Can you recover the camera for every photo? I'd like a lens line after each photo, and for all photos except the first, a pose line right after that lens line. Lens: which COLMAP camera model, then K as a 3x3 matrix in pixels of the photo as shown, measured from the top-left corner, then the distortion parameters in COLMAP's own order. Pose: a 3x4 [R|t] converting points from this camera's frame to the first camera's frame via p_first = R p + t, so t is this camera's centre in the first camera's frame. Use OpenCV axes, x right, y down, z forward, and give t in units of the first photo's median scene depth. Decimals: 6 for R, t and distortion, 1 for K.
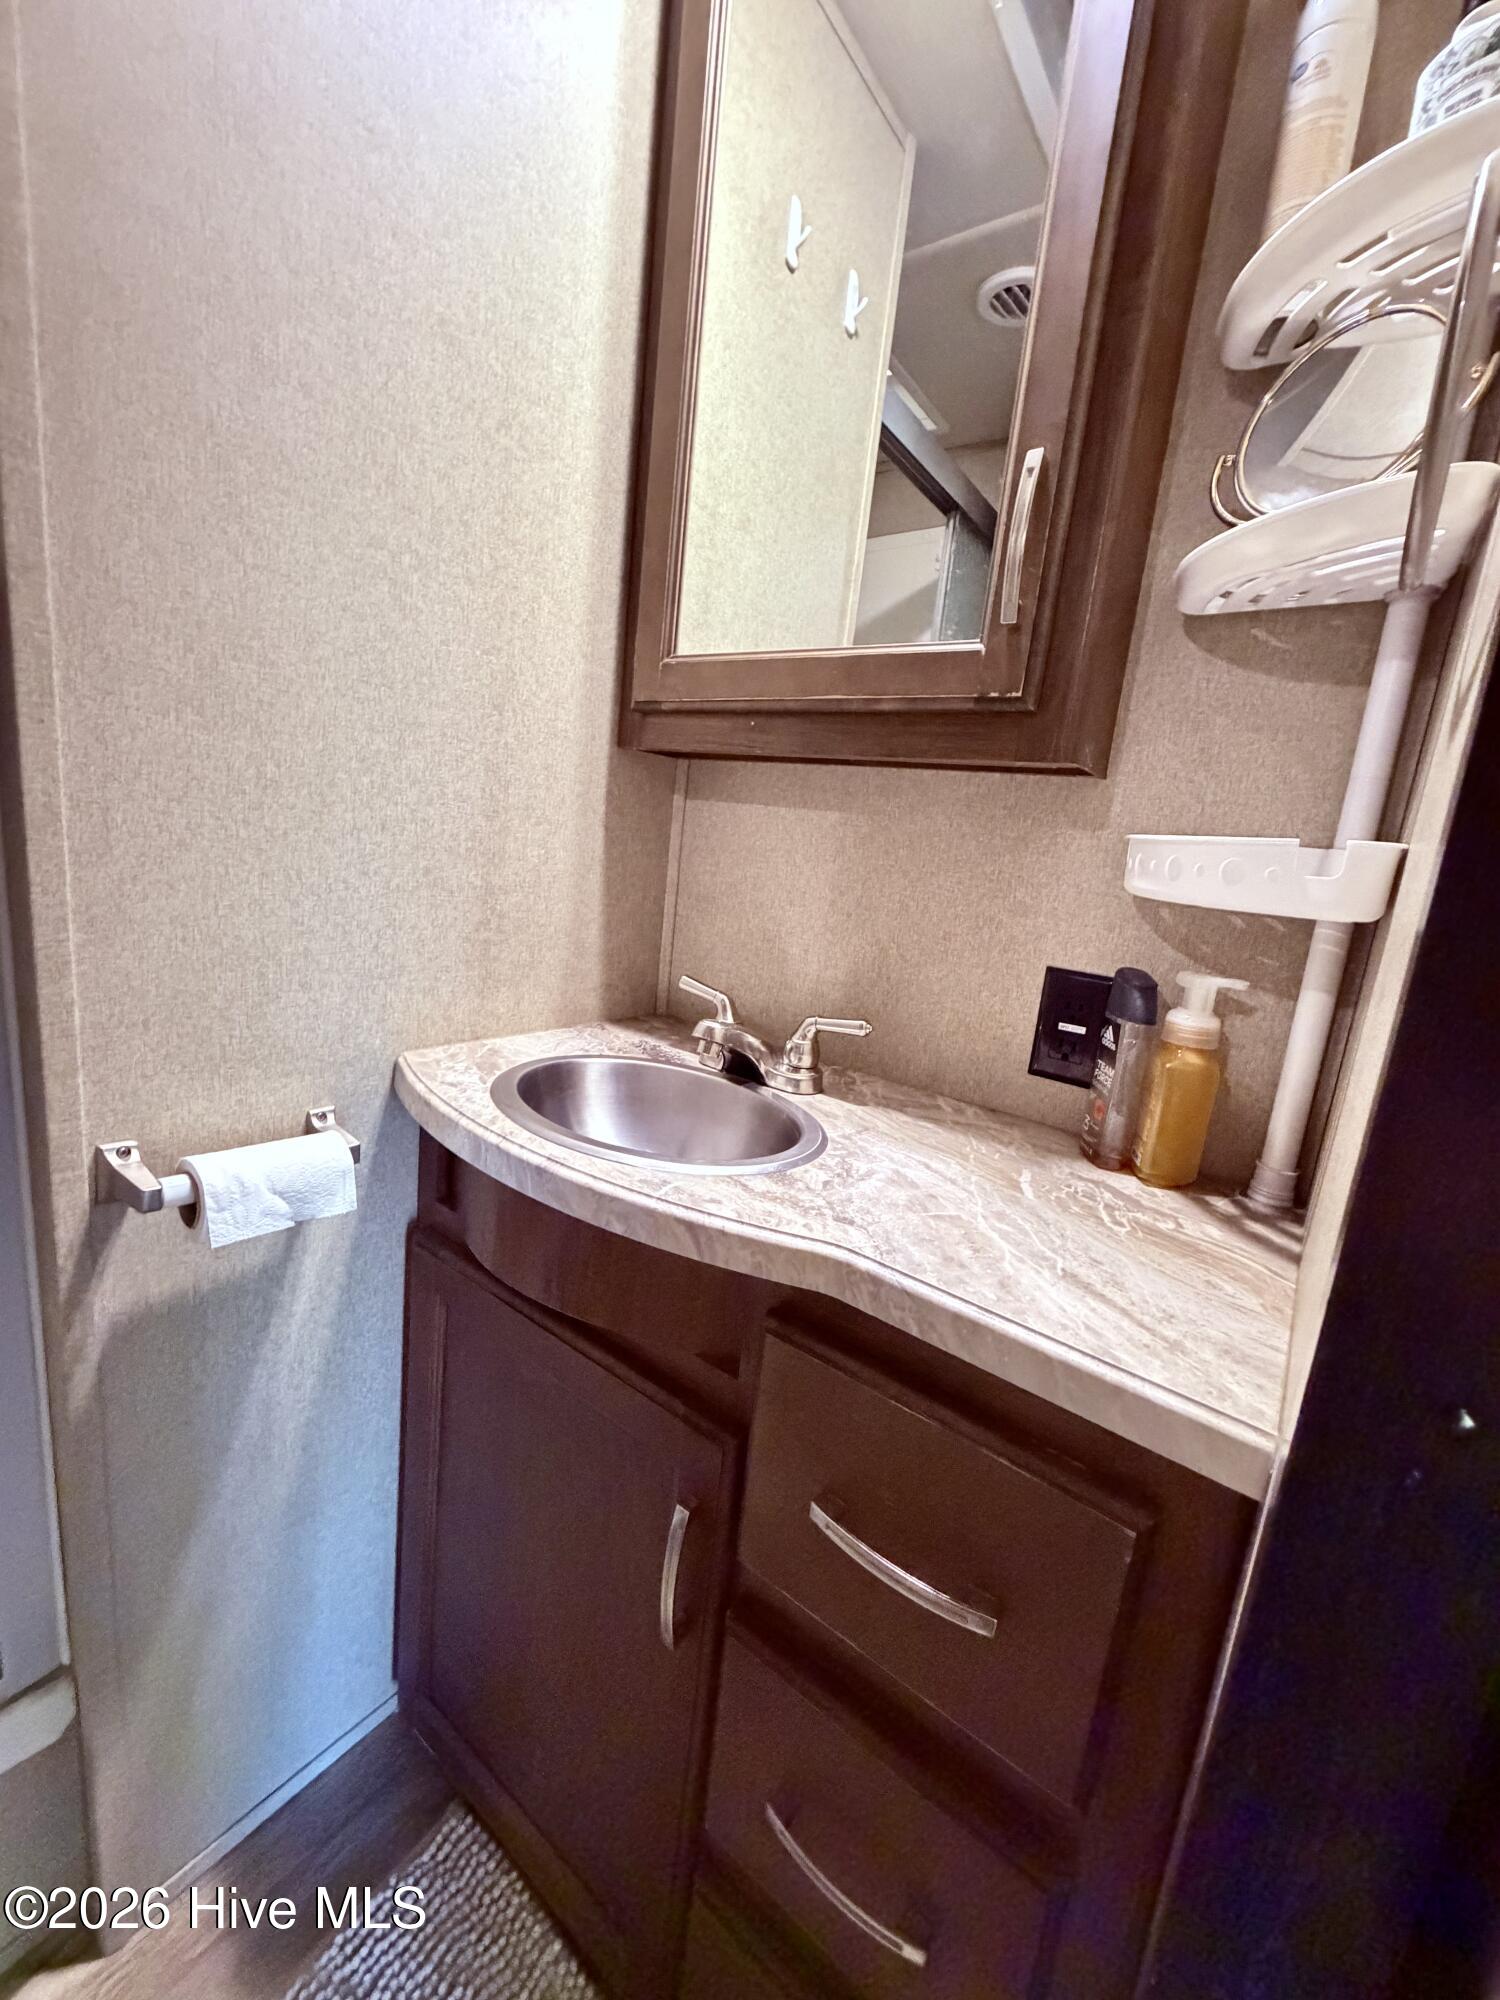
lens RADIAL K [[795.7, 0, 751.5], [0, 795.7, 995.9], [0, 0, 1]] dist [-0.001150, 0.000431]
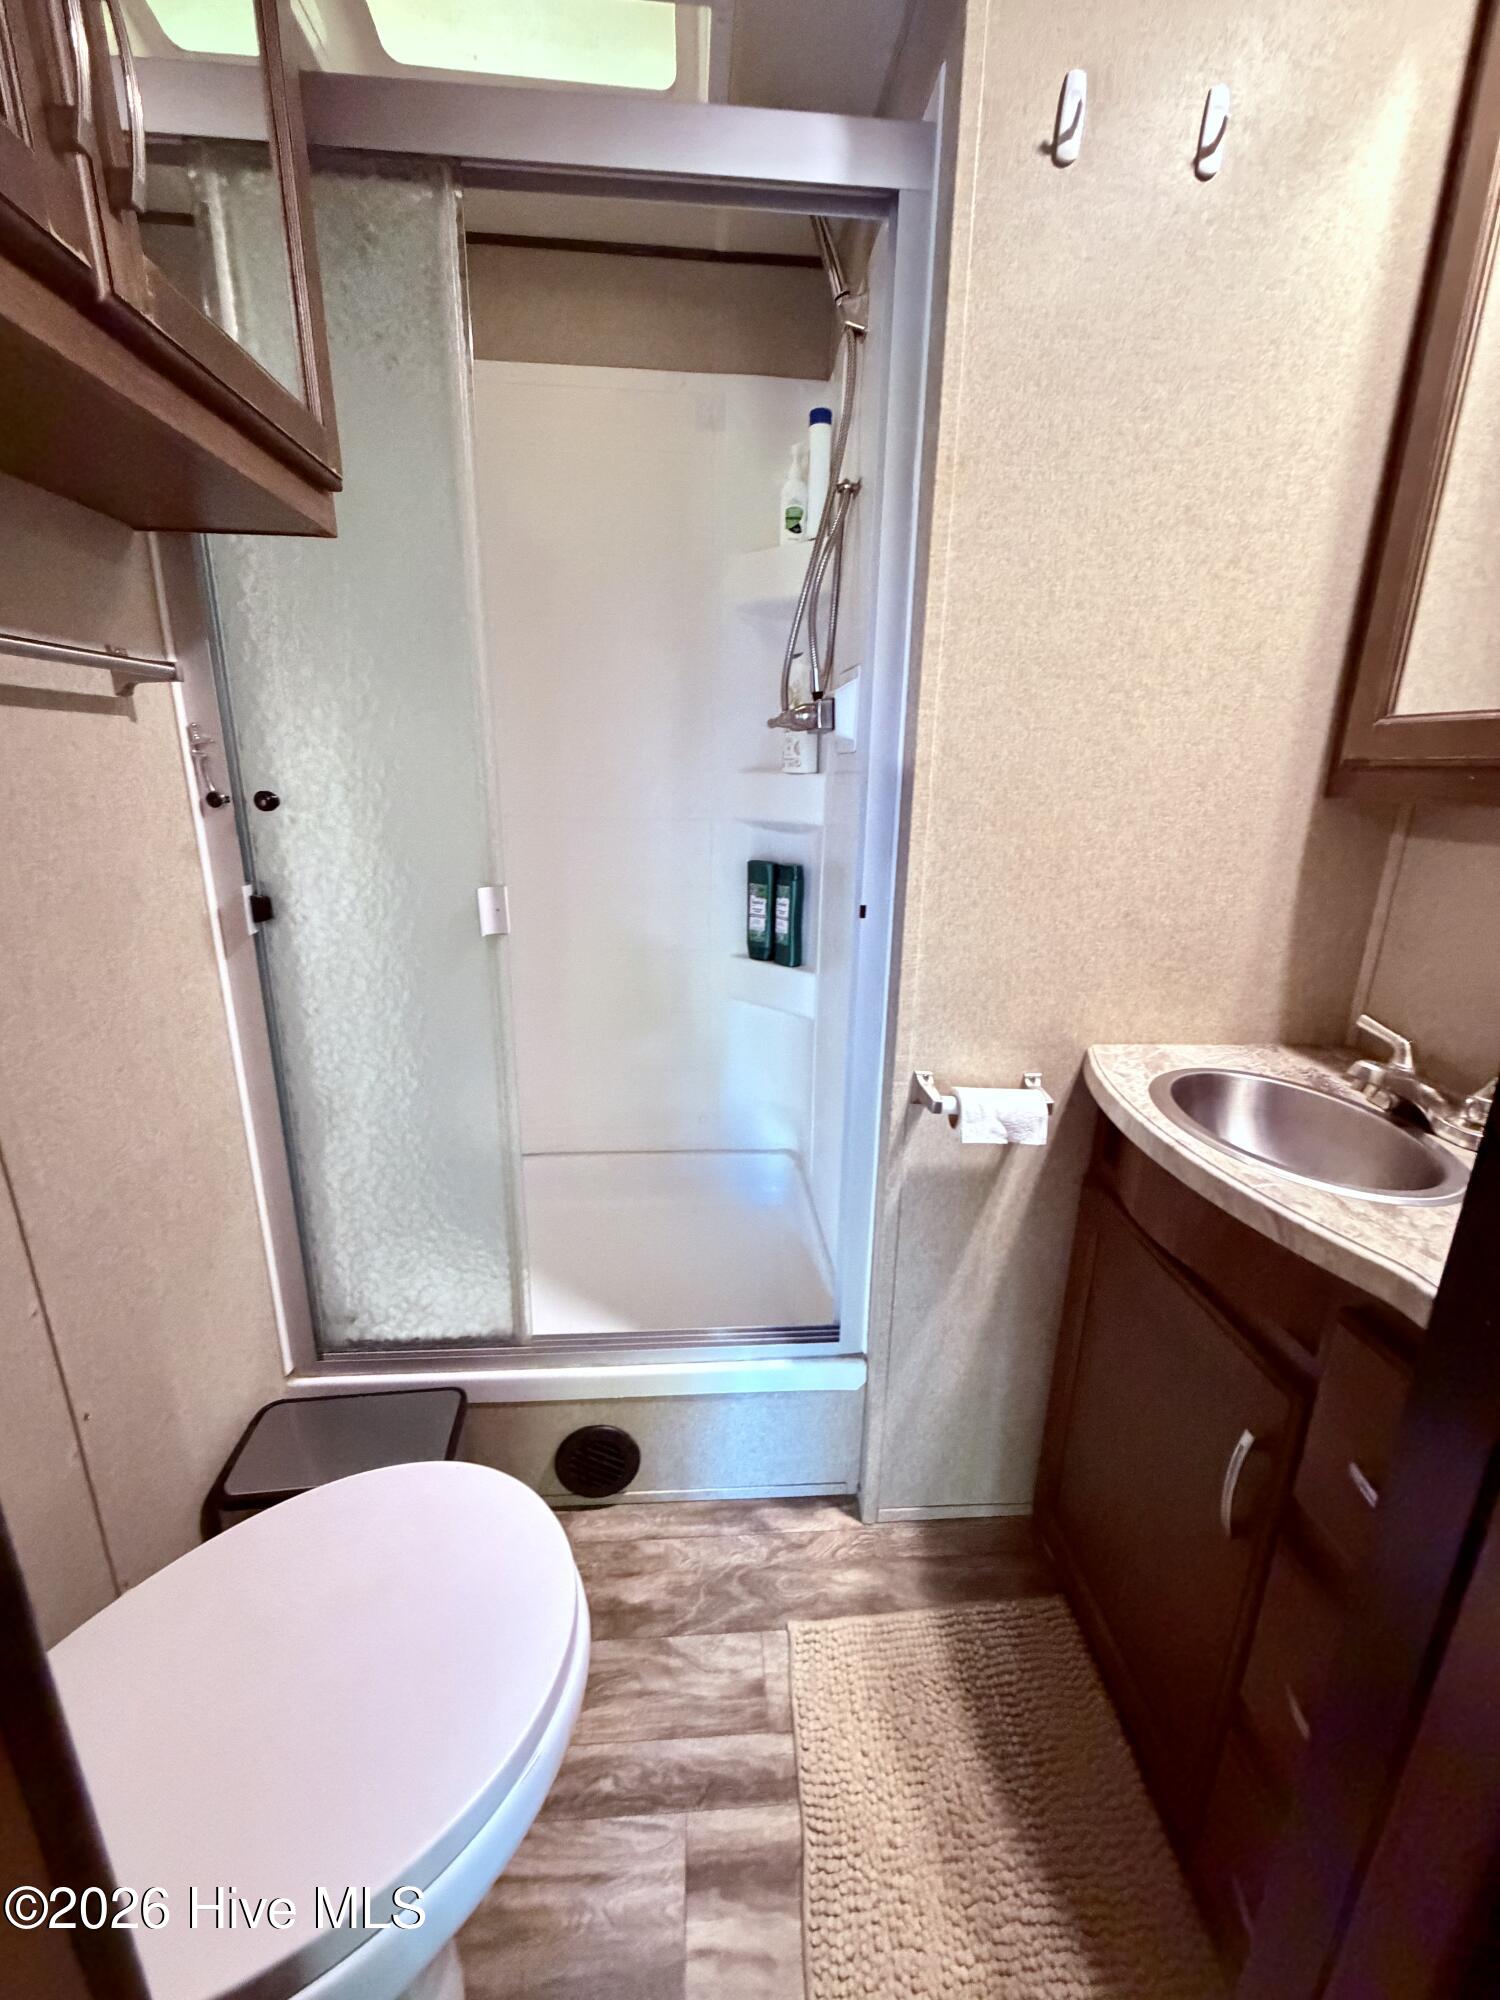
lens RADIAL K [[795.7, 0, 751.5], [0, 795.7, 995.9], [0, 0, 1]] dist [-0.001150, 0.000431]
pose [[0.649721, 0.117301, -0.751068, 0.213970], [-0.096642, 0.992752, 0.071445, -0.057624], [0.754004, 0.026166, 0.656348, -0.369769]]
